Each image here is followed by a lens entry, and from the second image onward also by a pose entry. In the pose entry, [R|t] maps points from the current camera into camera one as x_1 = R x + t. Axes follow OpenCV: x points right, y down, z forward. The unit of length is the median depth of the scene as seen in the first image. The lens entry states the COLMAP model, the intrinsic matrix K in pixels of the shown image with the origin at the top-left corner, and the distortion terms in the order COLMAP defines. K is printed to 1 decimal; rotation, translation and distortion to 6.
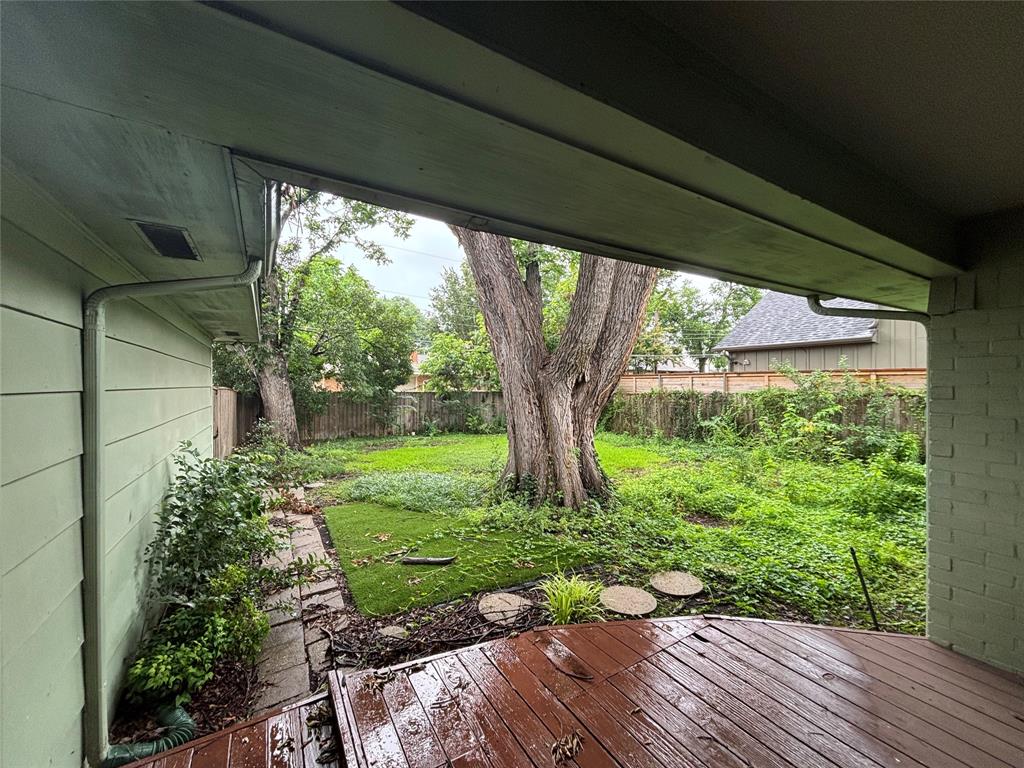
lens RADIAL K [[414.0, 0, 516.0], [0, 414.0, 384.9], [0, 0, 1]] dist [0.000504, 0.000003]
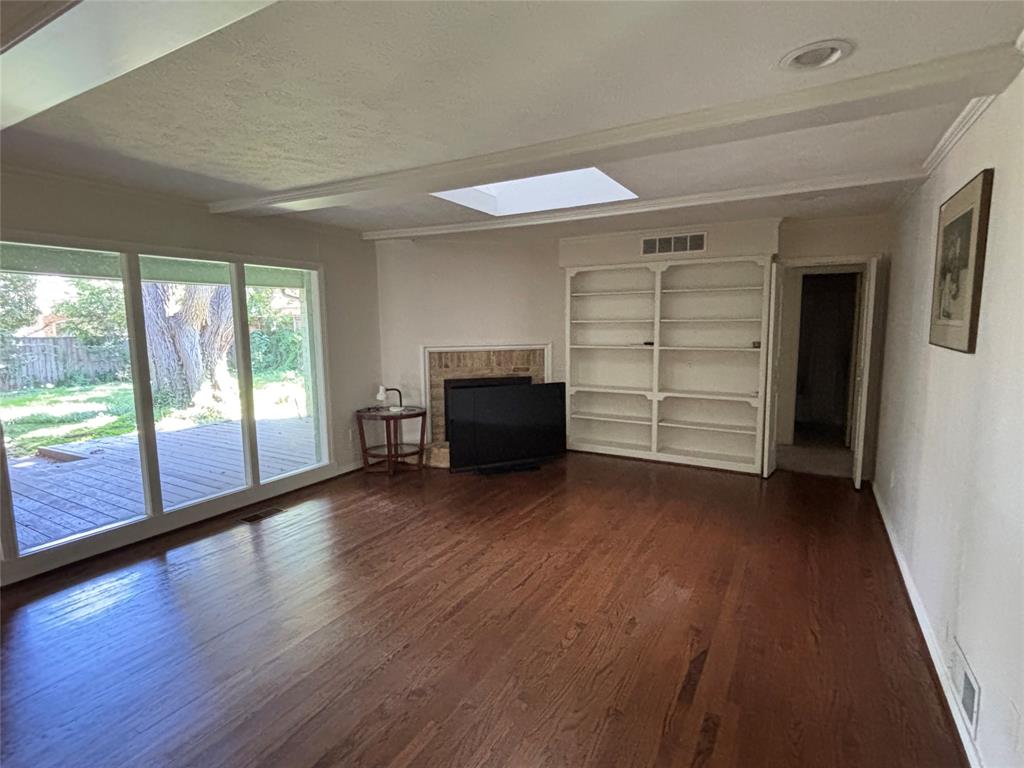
lens RADIAL K [[510.7, 0, 511.2], [0, 510.7, 377.0], [0, 0, 1]] dist [0.001735, -0.004939]
pose [[0.871267, -0.062731, 0.486784, 0.205815], [0.009735, 0.993812, 0.110648, -0.015277], [-0.490713, -0.091665, 0.866486, -1.087098]]
